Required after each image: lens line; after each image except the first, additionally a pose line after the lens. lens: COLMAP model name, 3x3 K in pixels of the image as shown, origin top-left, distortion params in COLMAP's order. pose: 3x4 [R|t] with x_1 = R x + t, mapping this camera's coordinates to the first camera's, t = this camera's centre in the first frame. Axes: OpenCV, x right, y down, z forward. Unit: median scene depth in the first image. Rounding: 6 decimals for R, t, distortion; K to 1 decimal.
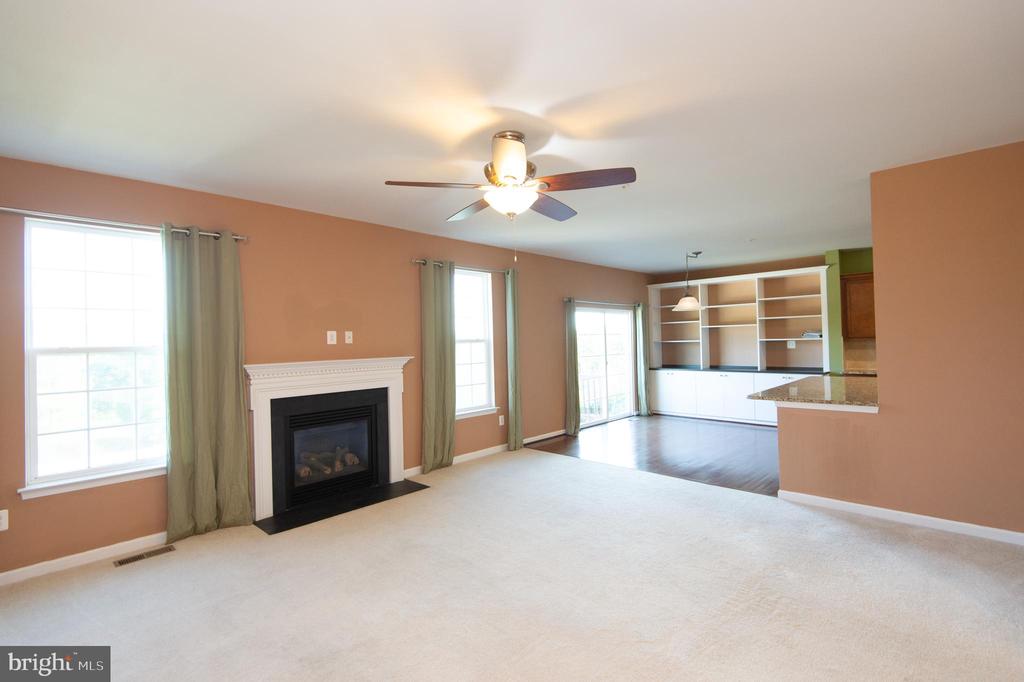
lens RADIAL K [[472.4, 0, 518.0], [0, 472.4, 338.0], [0, 0, 1]] dist [0.010715, -0.000239]
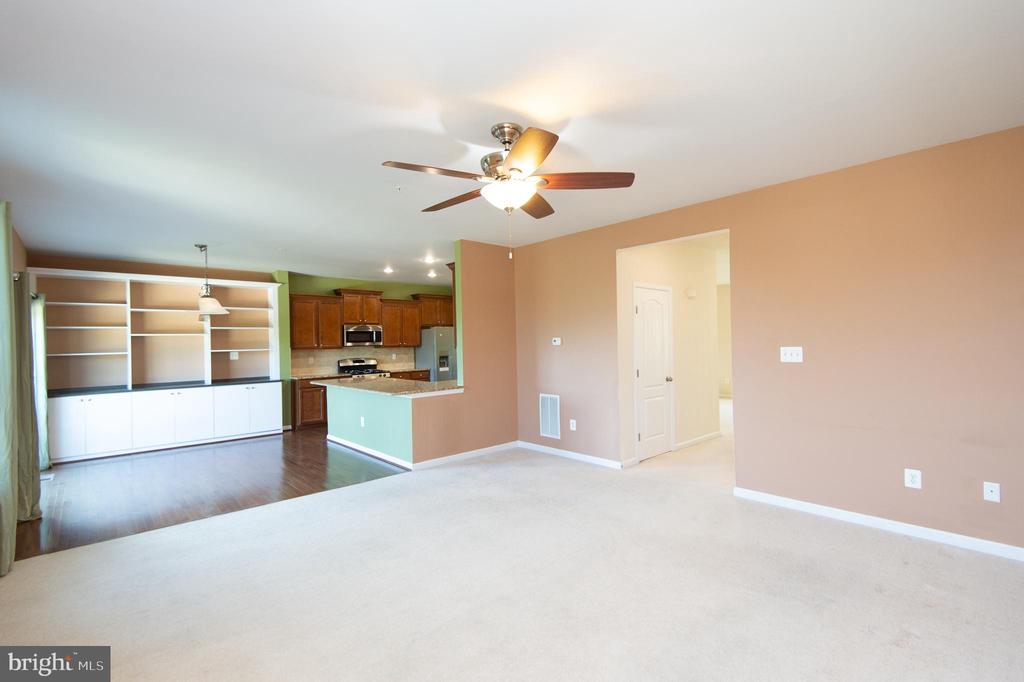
lens RADIAL K [[466.7, 0, 512.0], [0, 466.7, 341.0], [0, 0, 1]] dist [0.001218, 0.000039]
pose [[0.042170, 0.022740, 0.998852, -0.550507], [0.012054, 0.999657, -0.023267, 0.018651], [-0.999038, 0.013021, 0.041882, 0.540665]]
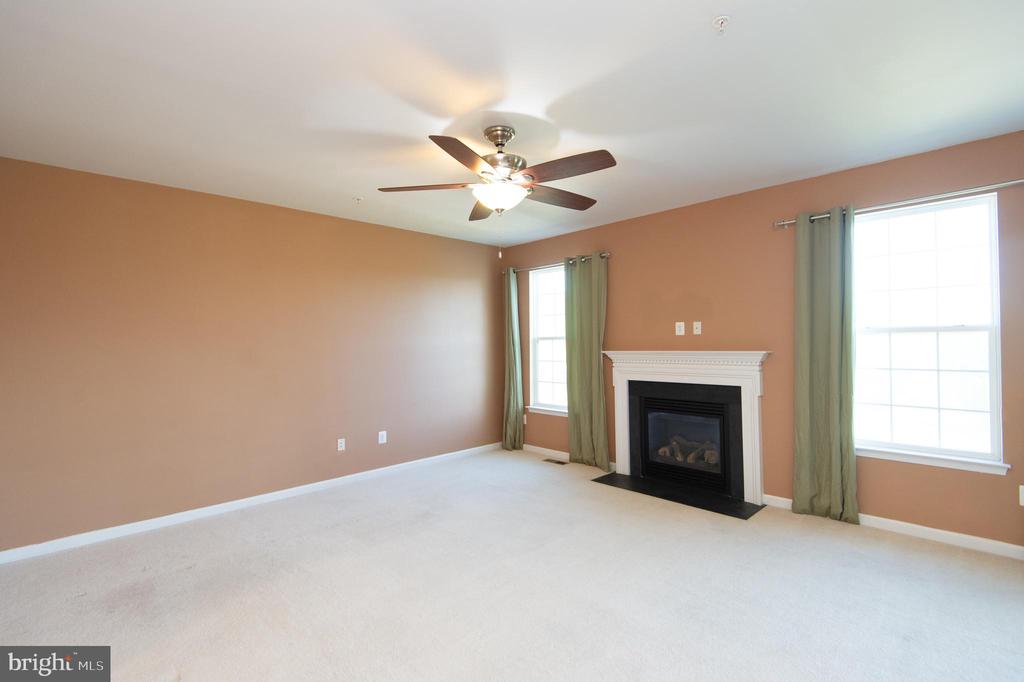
lens RADIAL K [[472.4, 0, 518.0], [0, 472.4, 338.0], [0, 0, 1]] dist [0.010715, -0.000239]
pose [[-0.050264, 0.023495, -0.998460, 0.546814], [0.028098, 0.999361, 0.022102, -0.010886], [0.998341, -0.026943, -0.050892, 0.610026]]
